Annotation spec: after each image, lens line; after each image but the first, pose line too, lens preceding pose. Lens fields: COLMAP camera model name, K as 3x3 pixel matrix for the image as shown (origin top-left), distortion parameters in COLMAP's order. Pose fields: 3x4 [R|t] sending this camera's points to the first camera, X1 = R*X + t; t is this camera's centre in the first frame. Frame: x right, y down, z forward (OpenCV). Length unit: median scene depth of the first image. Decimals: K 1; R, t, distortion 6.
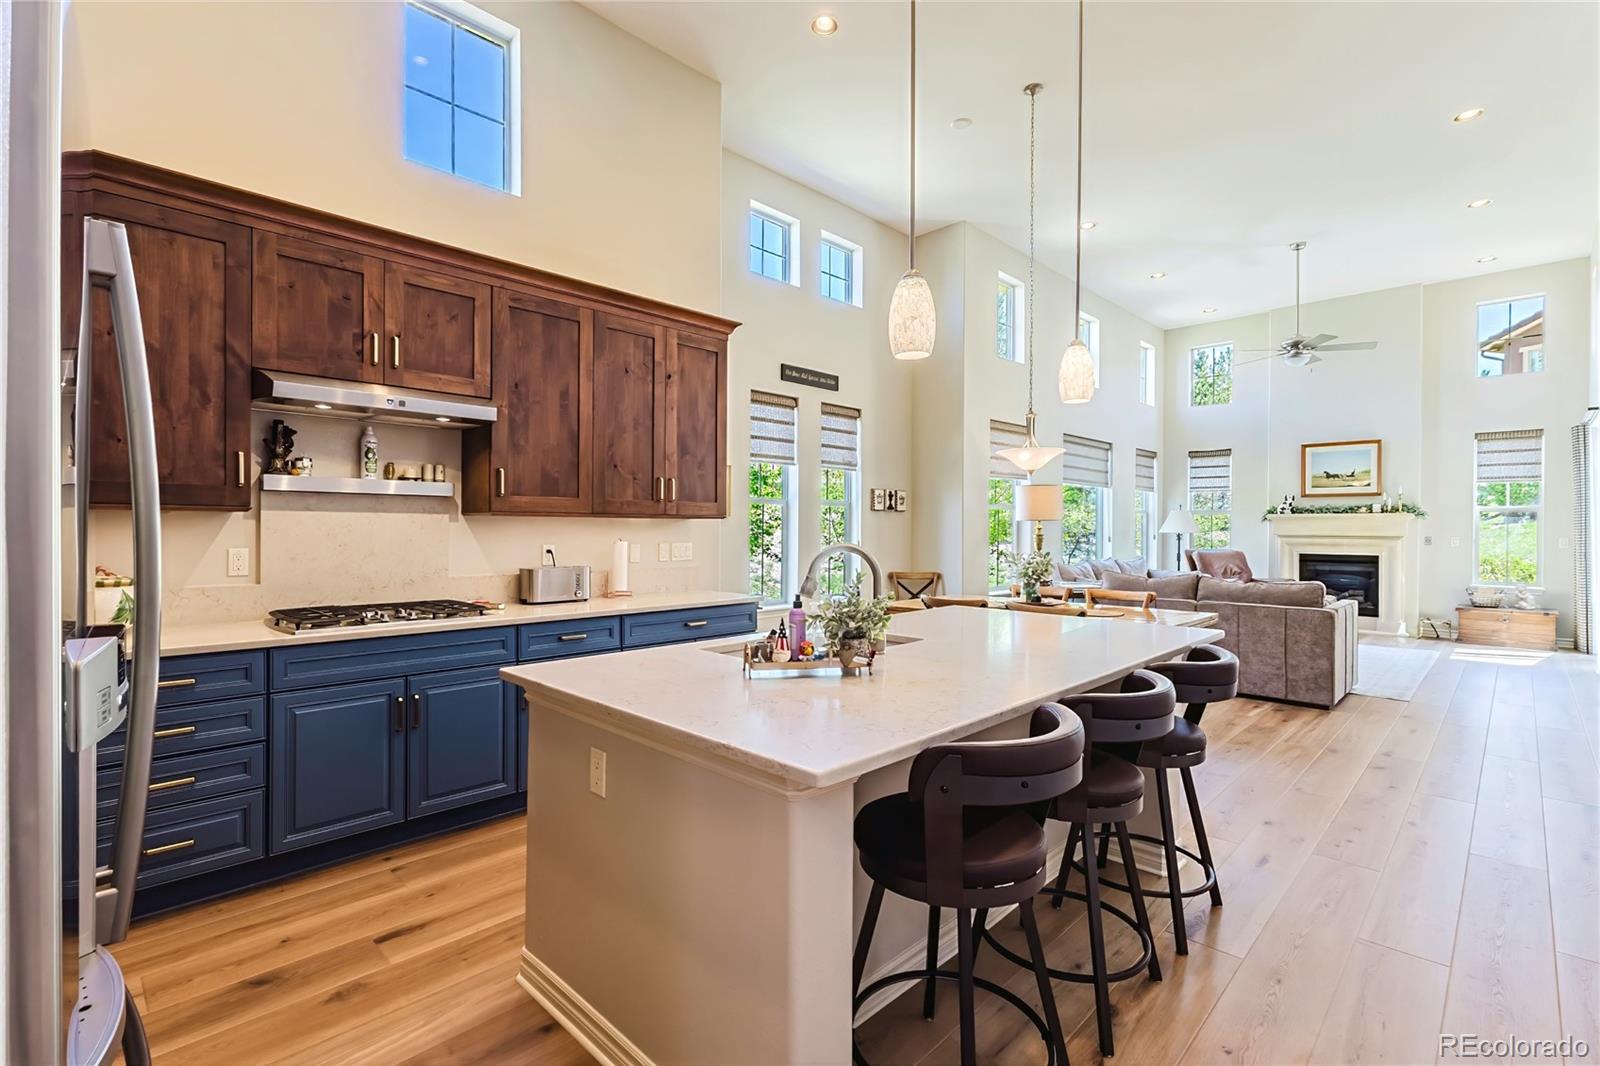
lens RADIAL K [[729.9, 0, 800.0], [0, 729.9, 525.3], [0, 0, 1]] dist [0.002370, -0.000987]
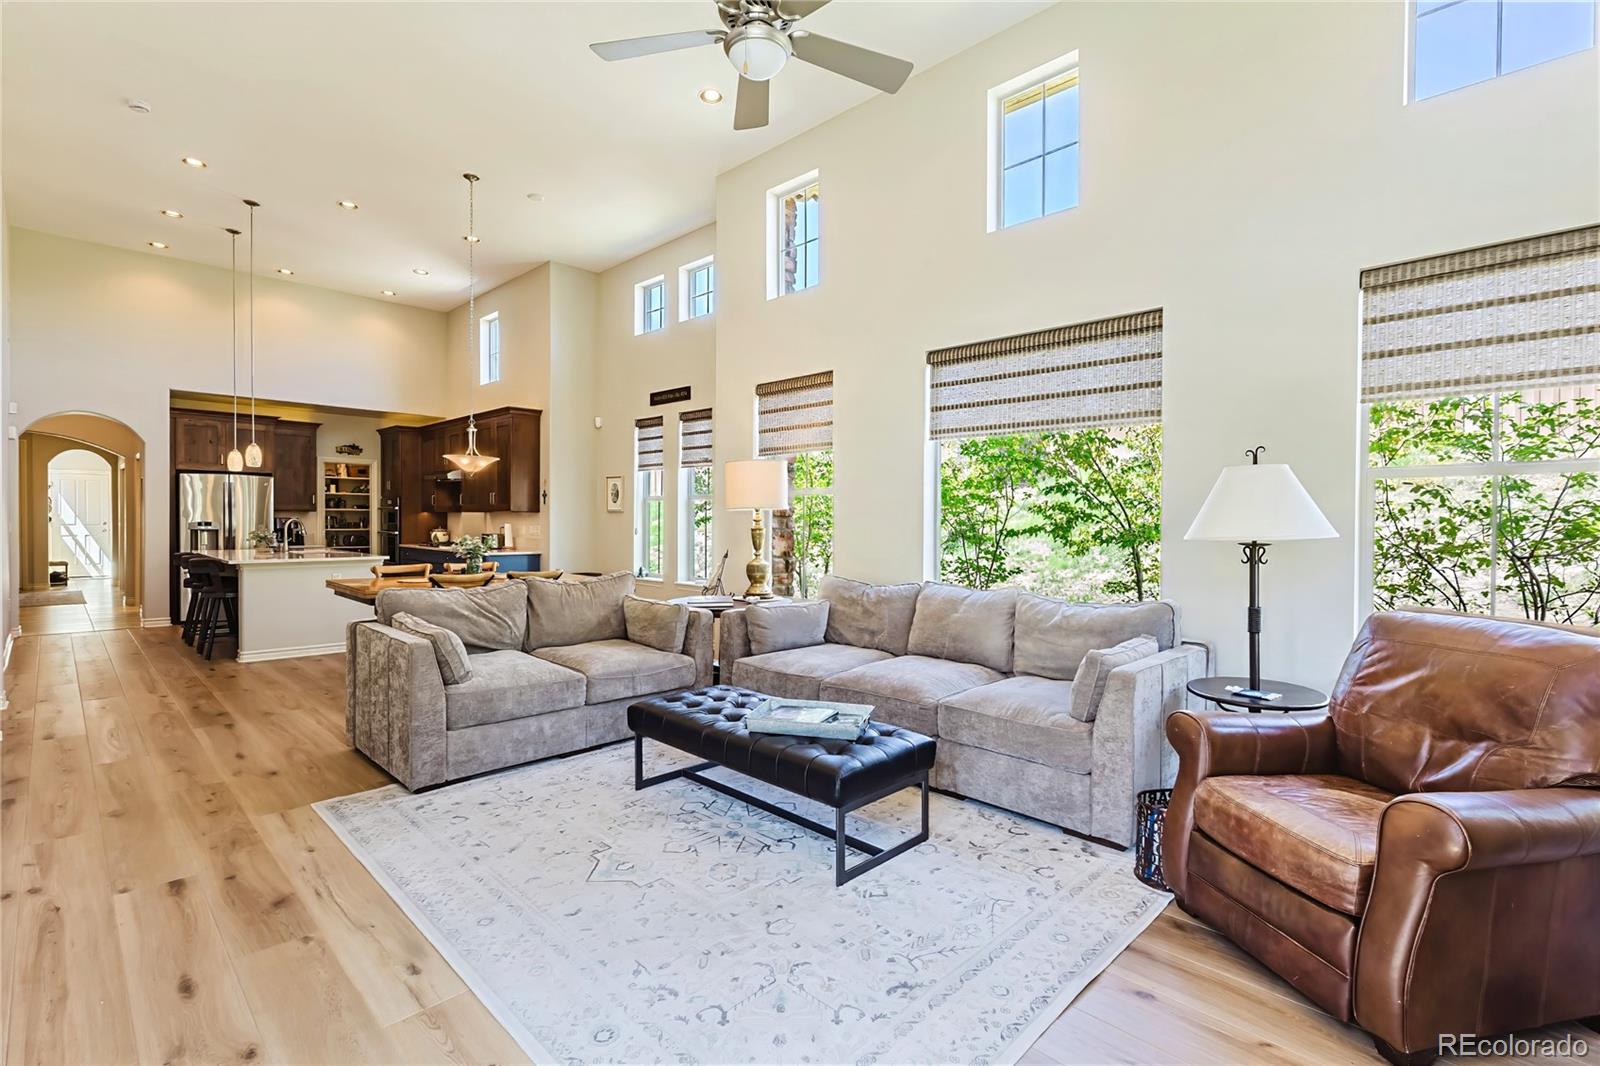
lens RADIAL K [[729.9, 0, 798.4], [0, 729.9, 528.9], [0, 0, 1]] dist [0.002370, -0.000987]
pose [[0.000980, 0.009717, -0.999952, 0.962238], [-0.008365, 0.999918, 0.009708, 0.004996], [0.999965, 0.008355, 0.001061, 0.941853]]
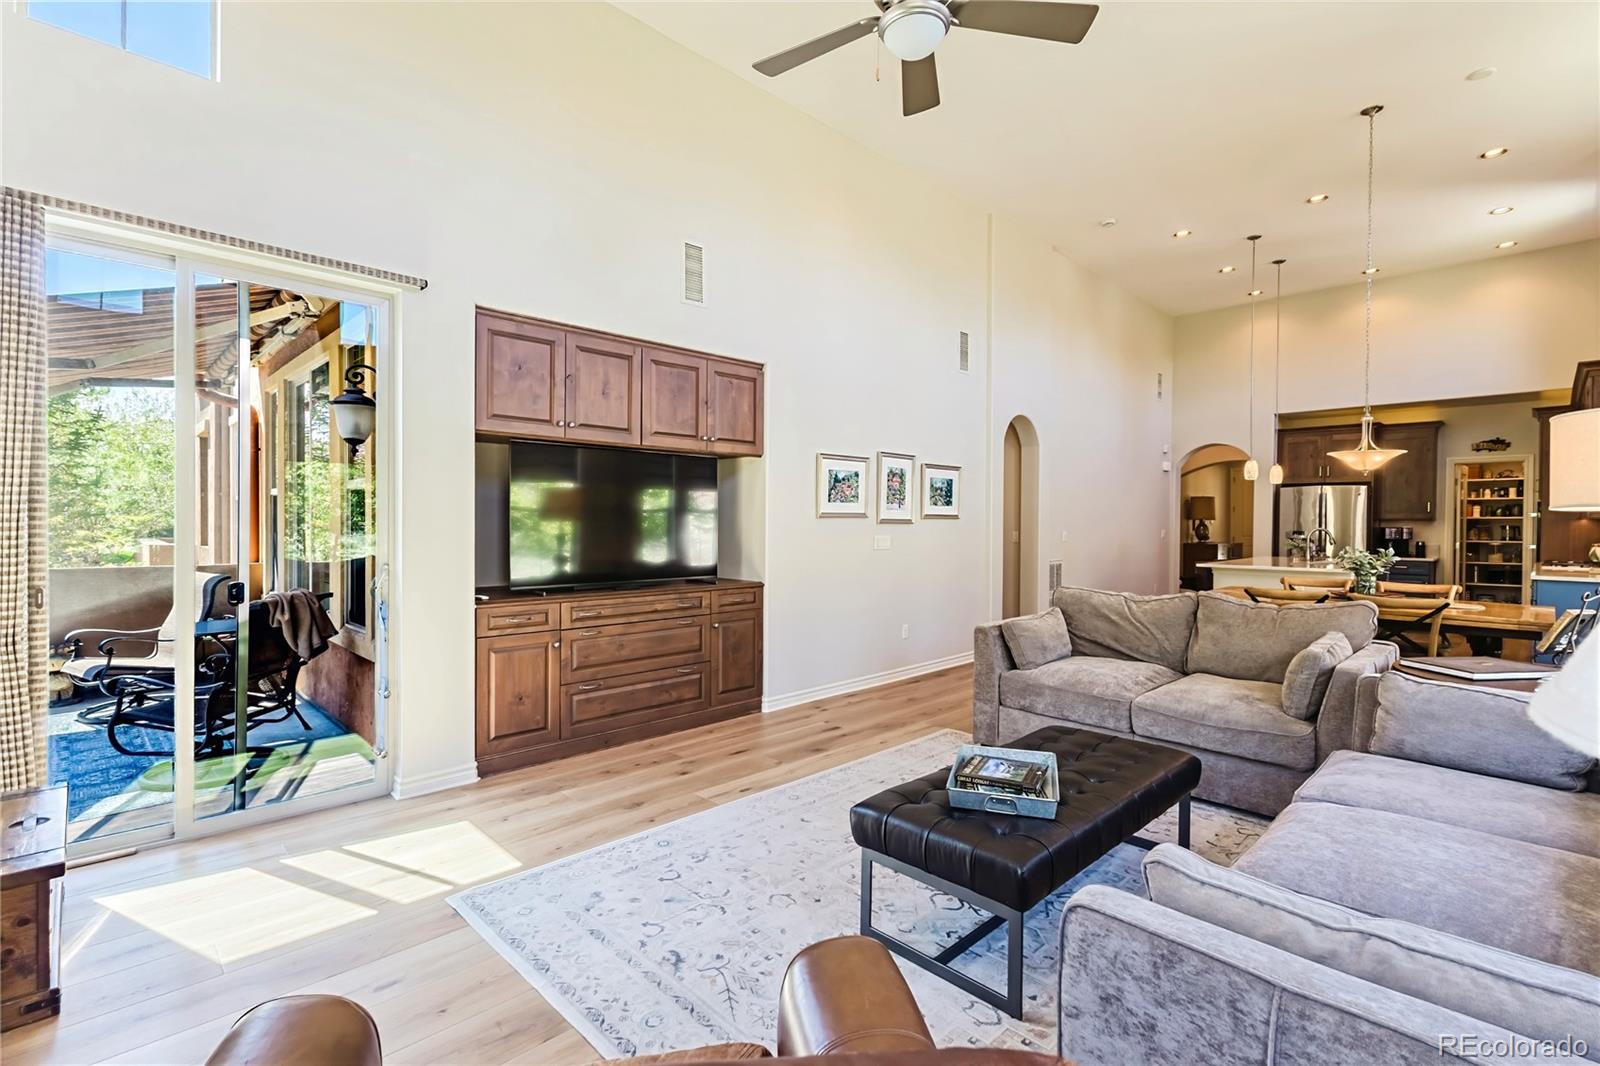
lens RADIAL K [[729.9, 0, 795.2], [0, 729.9, 531.6], [0, 0, 1]] dist [0.002370, -0.000987]
pose [[-0.999769, -0.007260, 0.020247, 0.670054], [-0.006991, 0.999887, 0.013344, 0.003341], [-0.020342, 0.013200, -0.999706, 1.239819]]
